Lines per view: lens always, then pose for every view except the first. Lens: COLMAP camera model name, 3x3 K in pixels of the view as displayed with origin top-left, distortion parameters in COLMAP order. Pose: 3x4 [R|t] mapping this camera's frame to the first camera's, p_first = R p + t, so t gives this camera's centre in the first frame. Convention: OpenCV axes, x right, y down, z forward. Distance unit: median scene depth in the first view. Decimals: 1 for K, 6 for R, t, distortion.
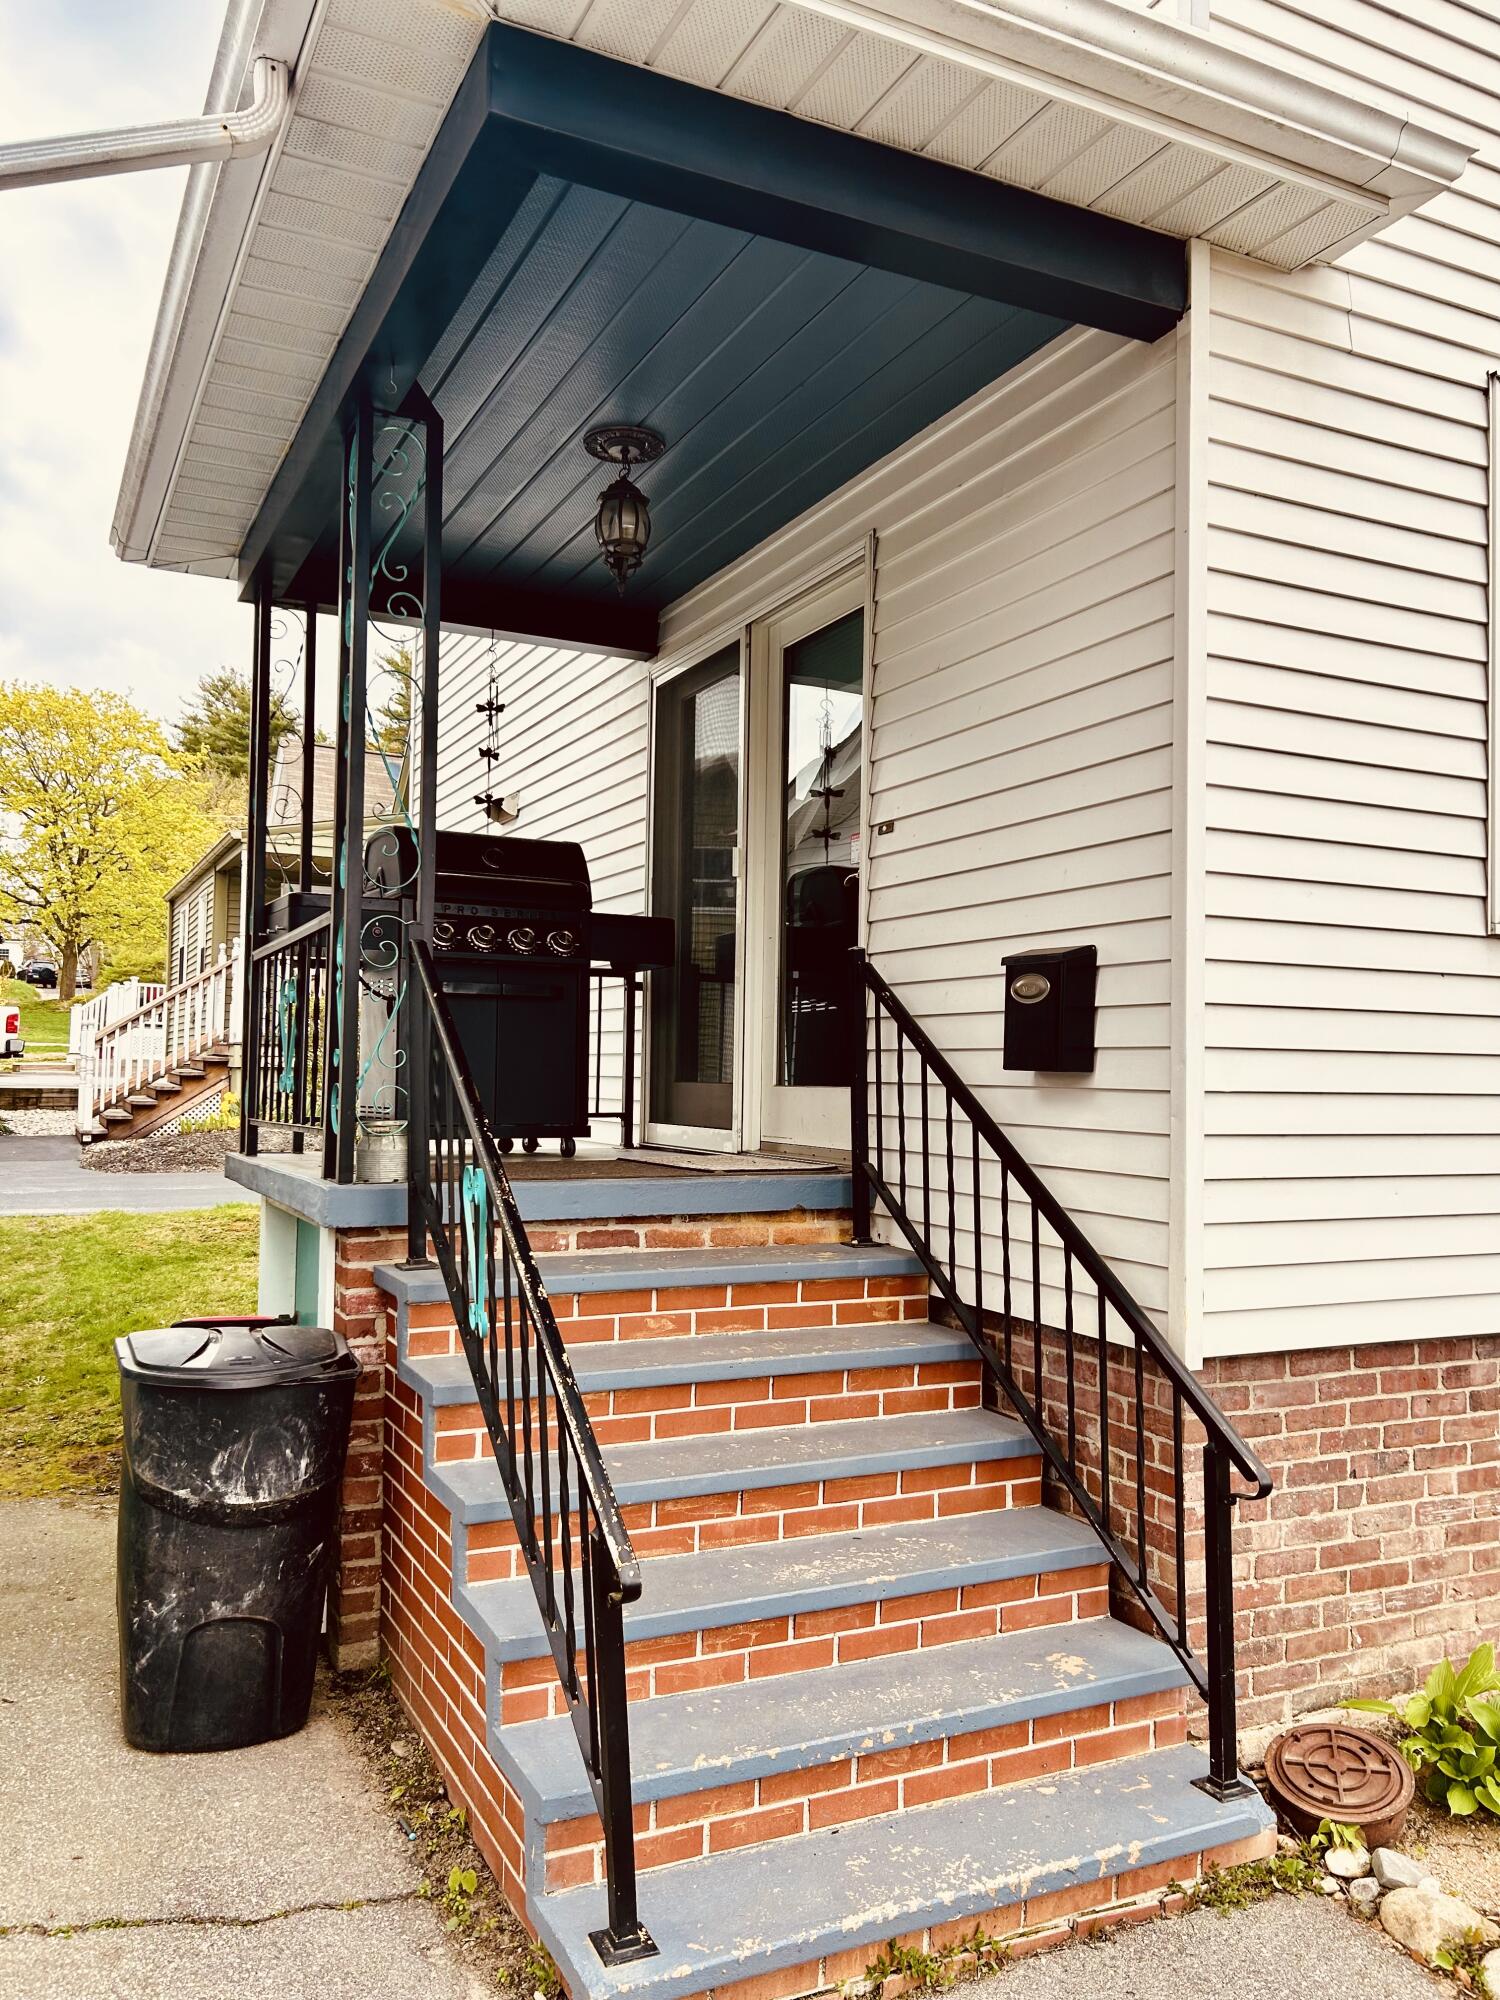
lens RADIAL K [[1510.5, 0, 740.1], [0, 1510.5, 993.8], [0, 0, 1]] dist [0.069581, -0.091681]
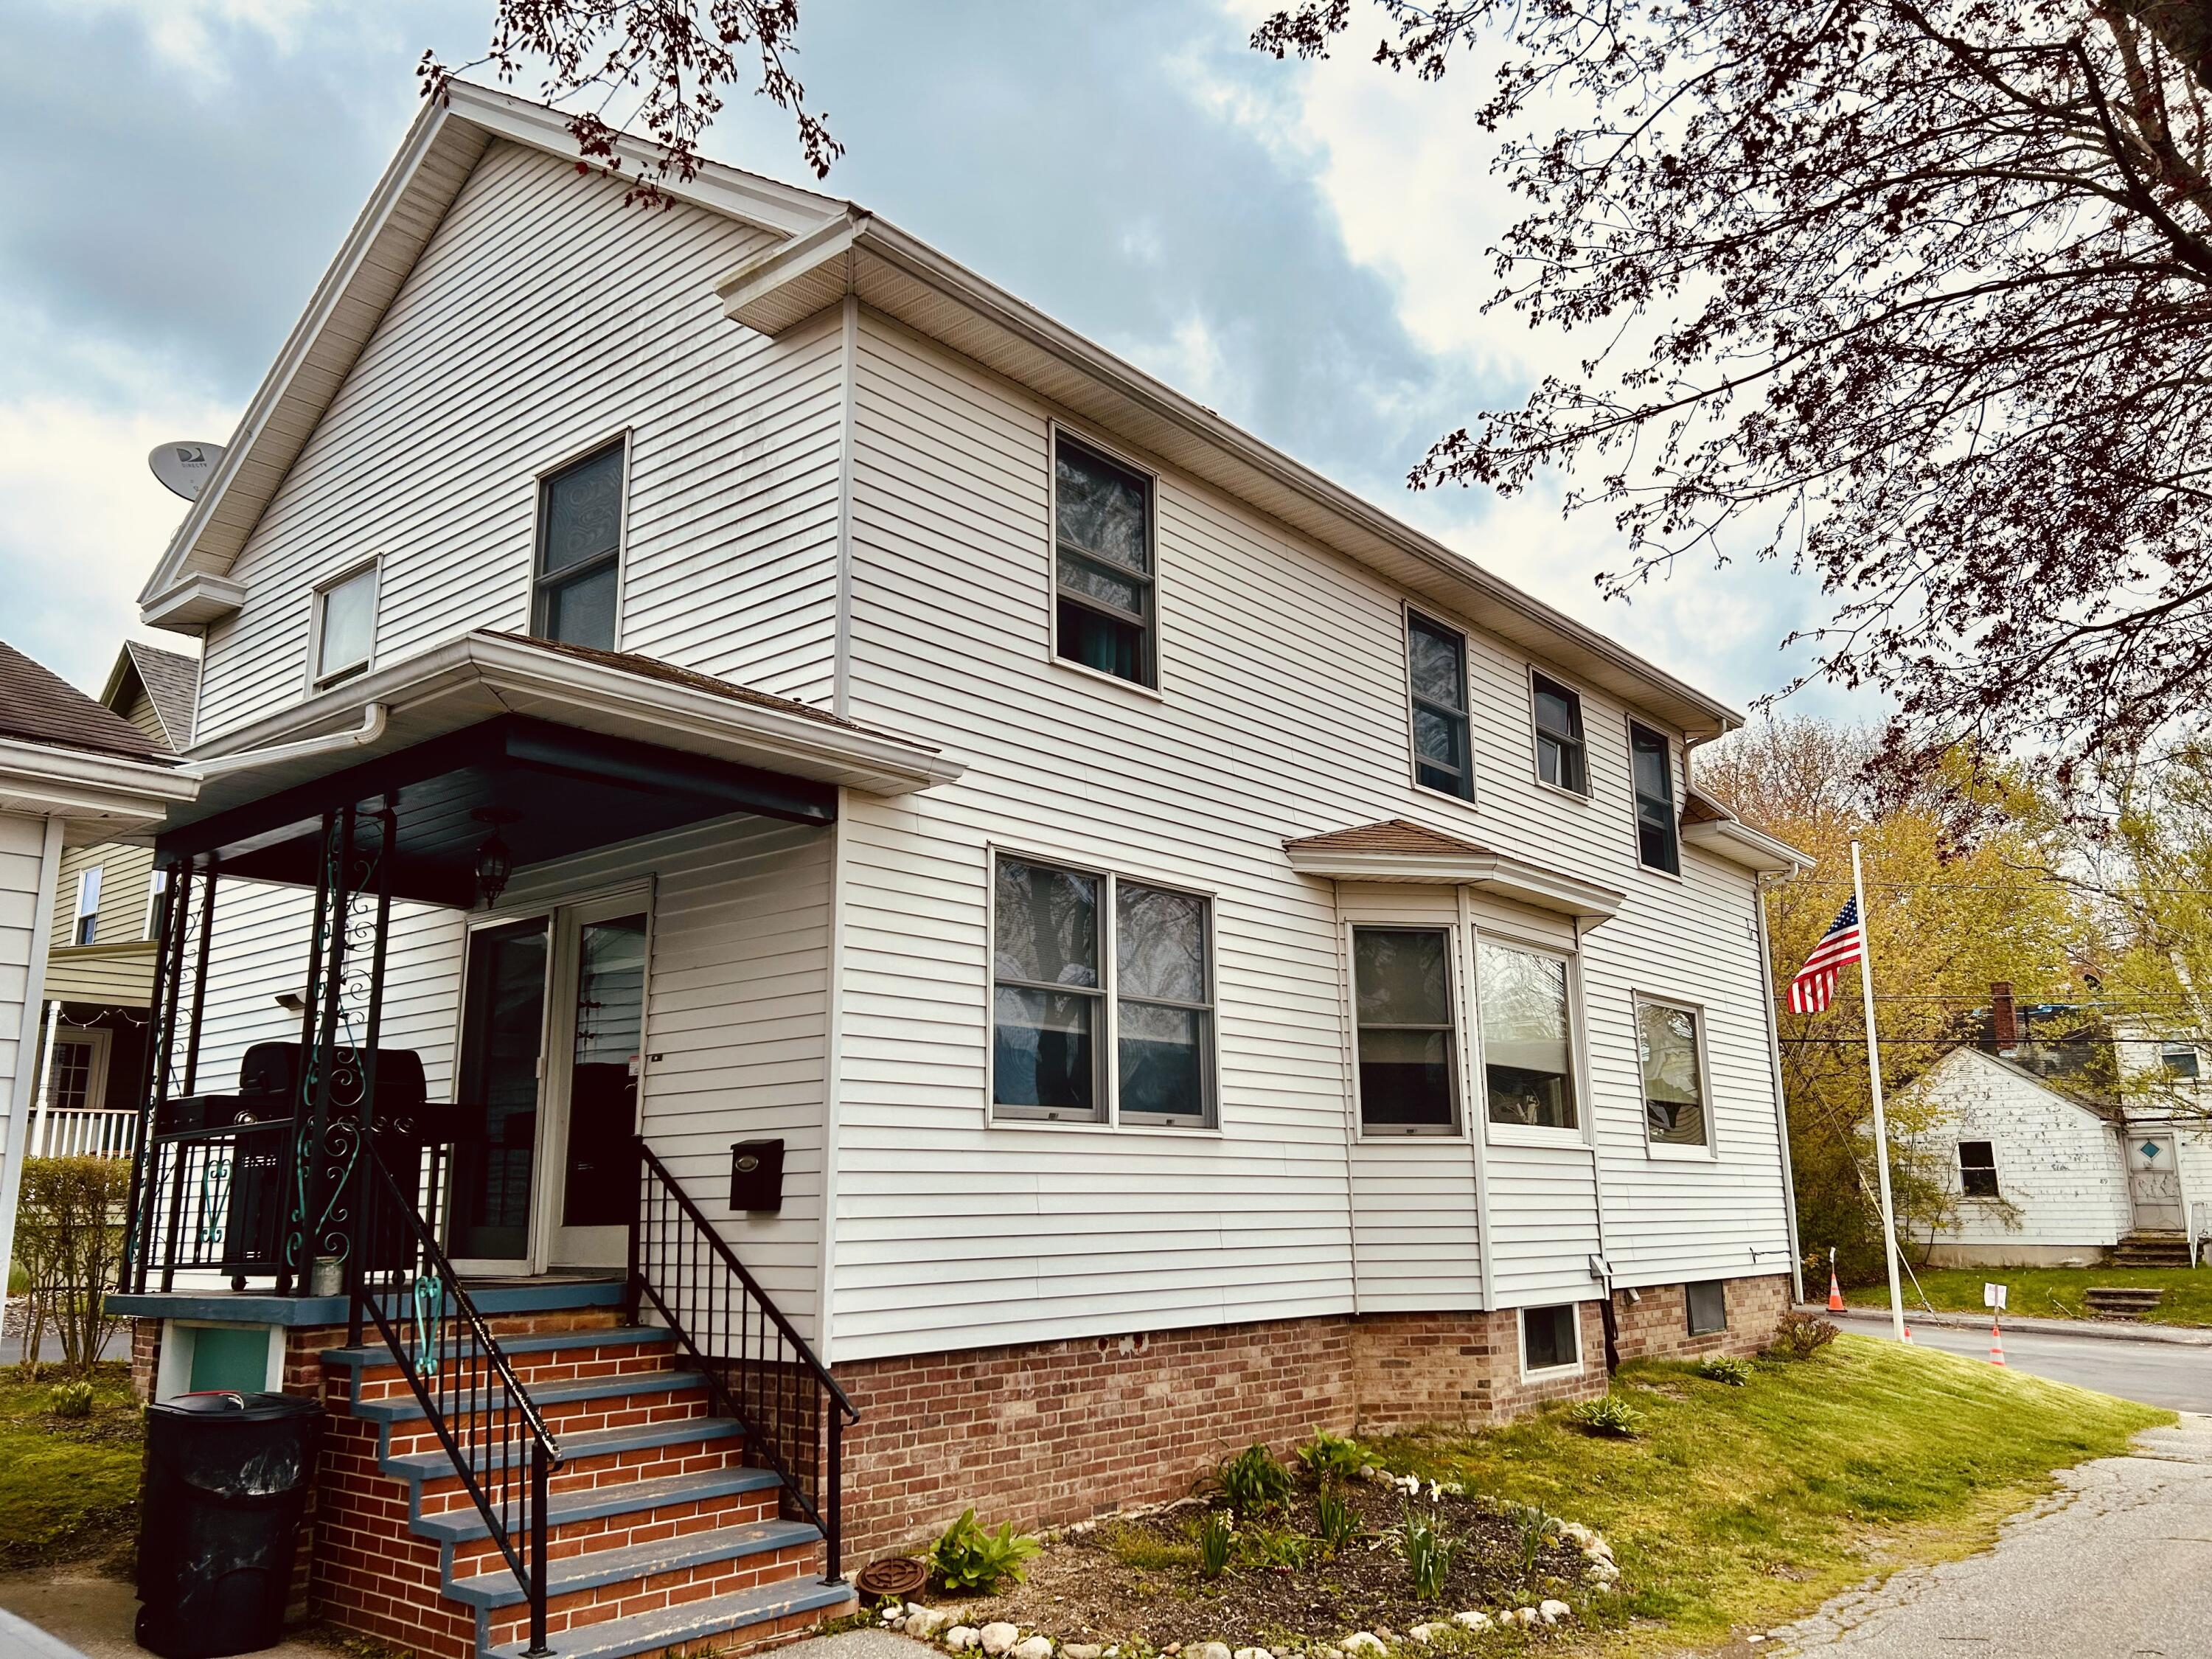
lens RADIAL K [[1670.6, 0, 1093.9], [0, 1670.6, 836.2], [0, 0, 1]] dist [0.069581, -0.091681]
pose [[0.918218, 0.060755, 0.391387, -0.226933], [0.004408, 0.986536, -0.163482, -0.057096], [-0.396050, 0.151837, 0.905588, -0.993524]]
